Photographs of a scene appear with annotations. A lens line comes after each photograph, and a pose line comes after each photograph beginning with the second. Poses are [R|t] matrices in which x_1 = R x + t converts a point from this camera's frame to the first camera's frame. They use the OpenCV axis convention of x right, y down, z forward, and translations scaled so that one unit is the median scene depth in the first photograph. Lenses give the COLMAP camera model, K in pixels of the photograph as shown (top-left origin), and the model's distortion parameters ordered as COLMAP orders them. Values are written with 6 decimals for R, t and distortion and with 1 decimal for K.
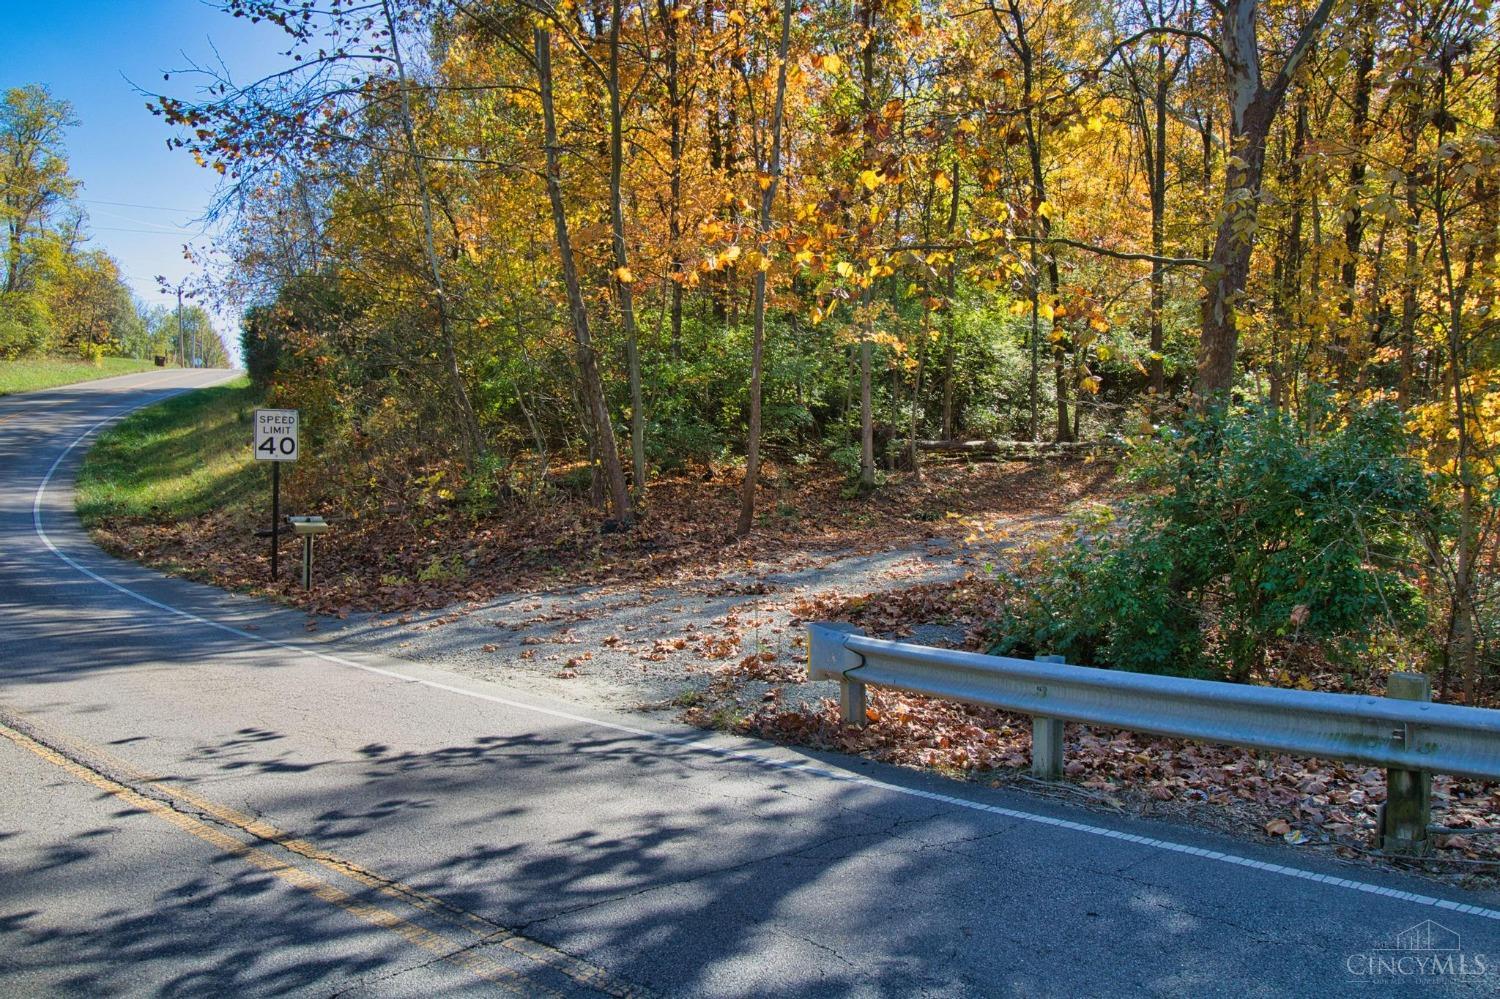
lens RADIAL K [[1188.9, 0, 750.0], [0, 1188.9, 499.5], [0, 0, 1]] dist [0.009895, 0.005444]
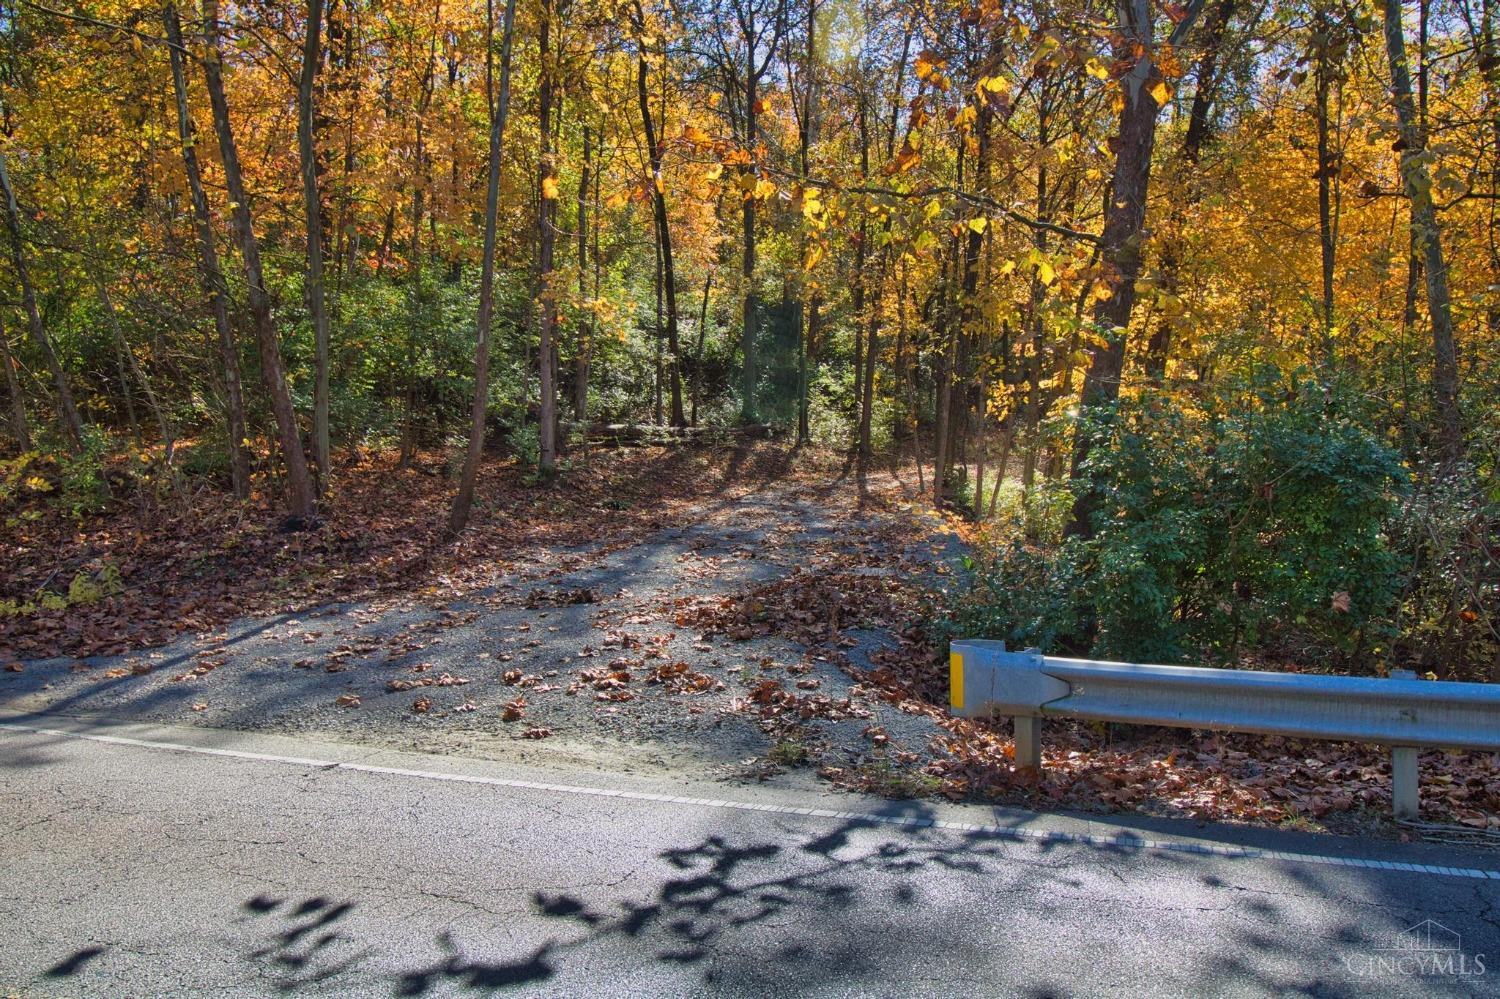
lens RADIAL K [[1188.9, 0, 750.0], [0, 1188.9, 499.5], [0, 0, 1]] dist [0.009895, 0.005444]
pose [[0.902605, -0.010970, 0.430330, -0.480582], [0.006433, 0.999907, 0.011999, -0.001392], [-0.430421, -0.008062, 0.902592, 0.415465]]
